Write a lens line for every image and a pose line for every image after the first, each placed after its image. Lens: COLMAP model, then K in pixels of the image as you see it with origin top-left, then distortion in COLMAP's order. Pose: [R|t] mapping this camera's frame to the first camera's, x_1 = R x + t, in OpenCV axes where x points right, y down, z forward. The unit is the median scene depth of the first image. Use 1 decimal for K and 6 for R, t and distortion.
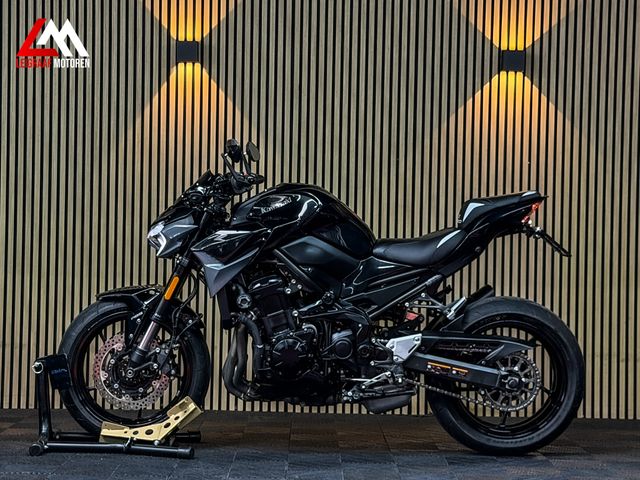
lens RADIAL K [[1419.9, 0, 320.0], [0, 1419.9, 240.0], [0, 0, 1]] dist [0.131018, 0.019612]
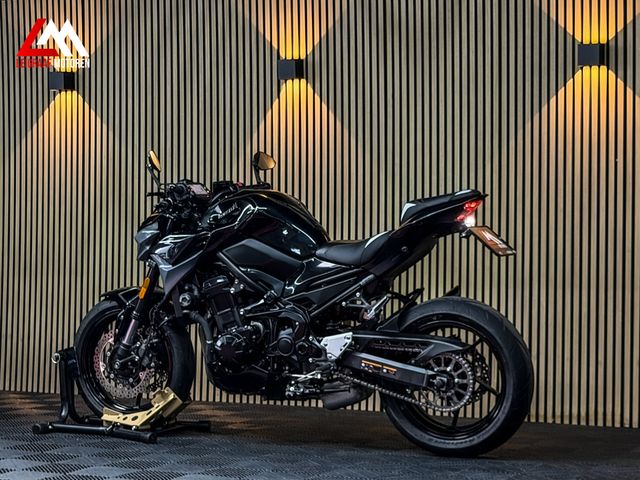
lens RADIAL K [[1419.9, 0, 320.0], [0, 1419.9, 240.0], [0, 0, 1]] dist [0.131018, 0.019612]
pose [[0.897342, -0.015959, -0.441047, 0.435919], [0.011458, 0.999852, -0.012867, 0.010603], [0.441187, 0.006493, 0.897392, 0.060098]]
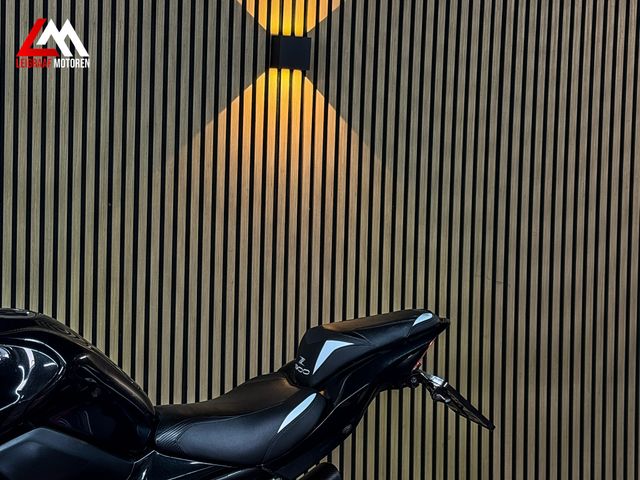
lens RADIAL K [[1419.9, 0, 320.0], [0, 1419.9, 240.0], [0, 0, 1]] dist [0.131018, 0.019612]
pose [[0.947978, -0.010799, 0.318153, -0.062540], [-0.004698, 0.998841, 0.047900, -0.079897], [-0.318301, -0.046903, 0.946829, 0.426790]]
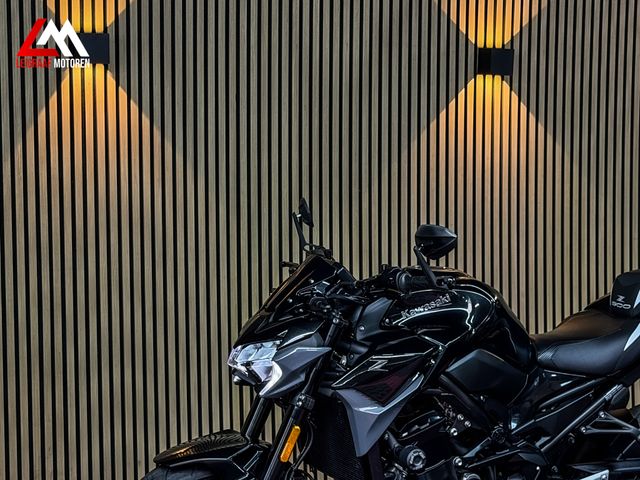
lens RADIAL K [[1419.9, 0, 320.0], [0, 1419.9, 240.0], [0, 0, 1]] dist [0.131018, 0.019612]
pose [[0.917937, -0.049807, 0.393587, -0.297811], [0.028816, 0.997838, 0.059067, -0.084702], [-0.395678, -0.042878, 0.917388, 0.343159]]
